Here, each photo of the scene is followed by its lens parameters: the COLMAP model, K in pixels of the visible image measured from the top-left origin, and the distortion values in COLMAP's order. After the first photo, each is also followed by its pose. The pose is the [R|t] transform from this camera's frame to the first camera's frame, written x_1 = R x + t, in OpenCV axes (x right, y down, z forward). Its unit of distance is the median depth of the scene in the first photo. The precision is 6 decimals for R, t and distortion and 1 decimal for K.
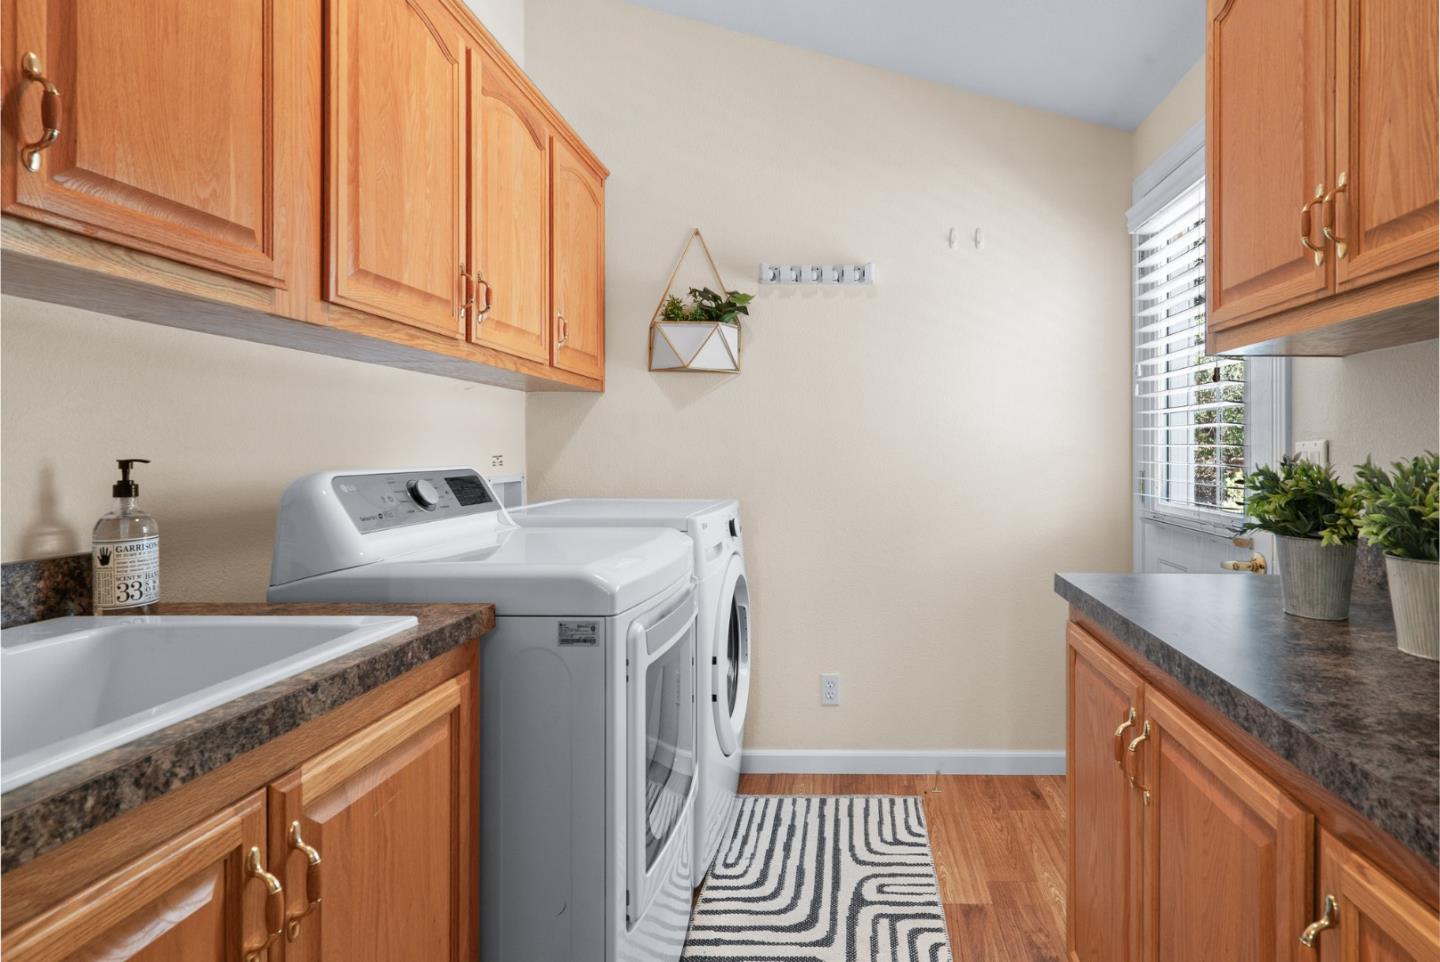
lens RADIAL K [[800.0, 0, 720.0], [0, 800.0, 481.0], [0, 0, 1]] dist [0.018691, 0.000786]
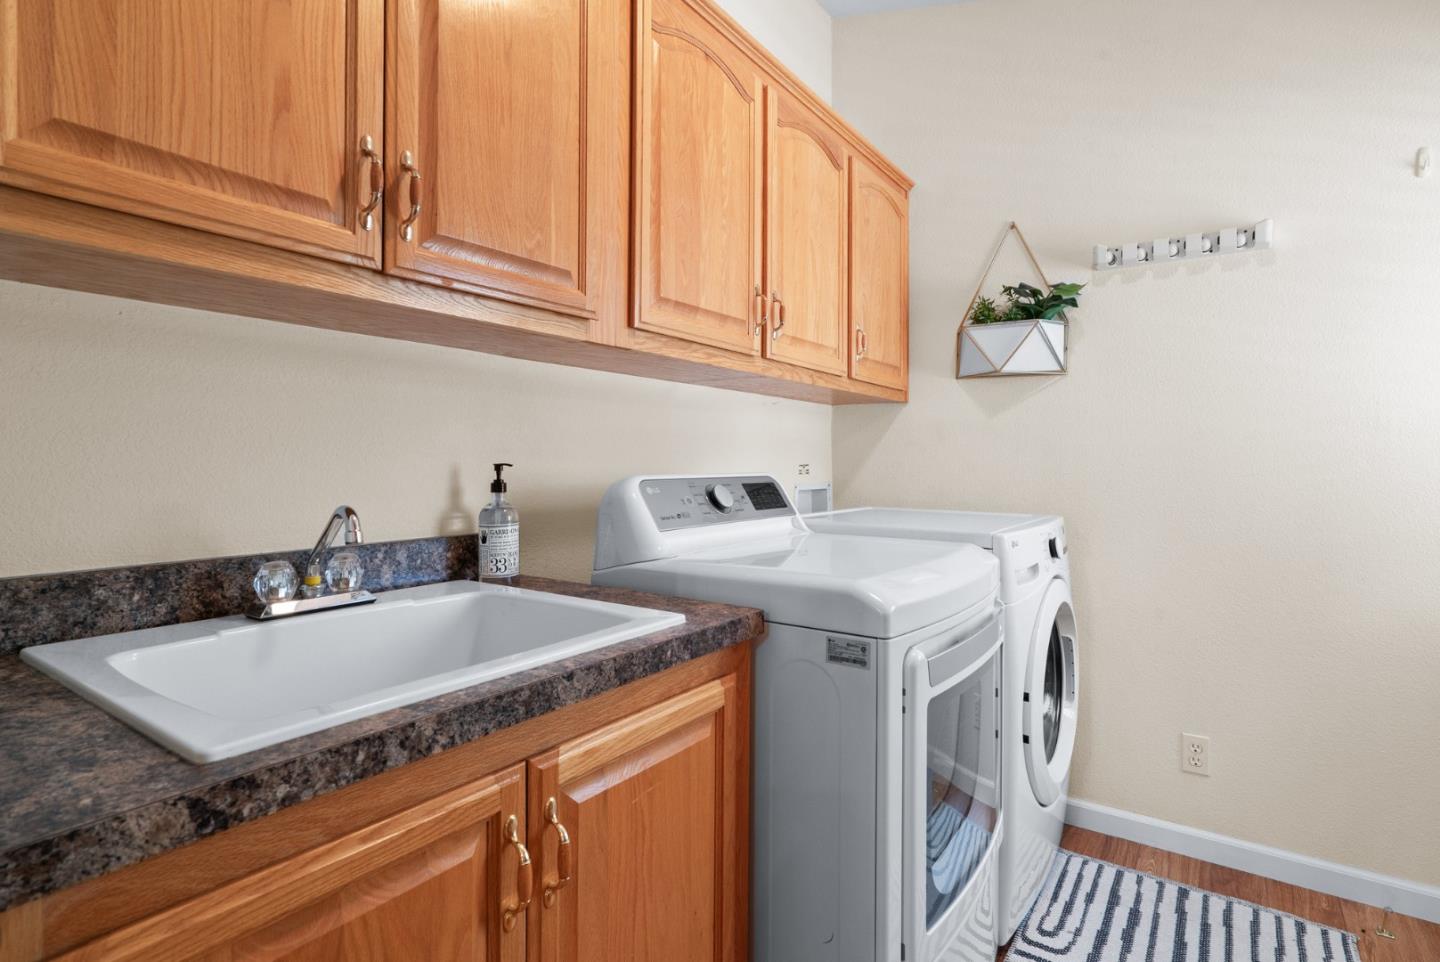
lens RADIAL K [[580.6, 0, 719.8], [0, 580.6, 469.3], [0, 0, 1]] dist [0.002624, 0.000585]
pose [[0.848383, 0.009735, -0.529293, 0.056836], [-0.027055, 0.999322, -0.024985, -0.003213], [0.528691, 0.035517, 0.848071, 0.349502]]
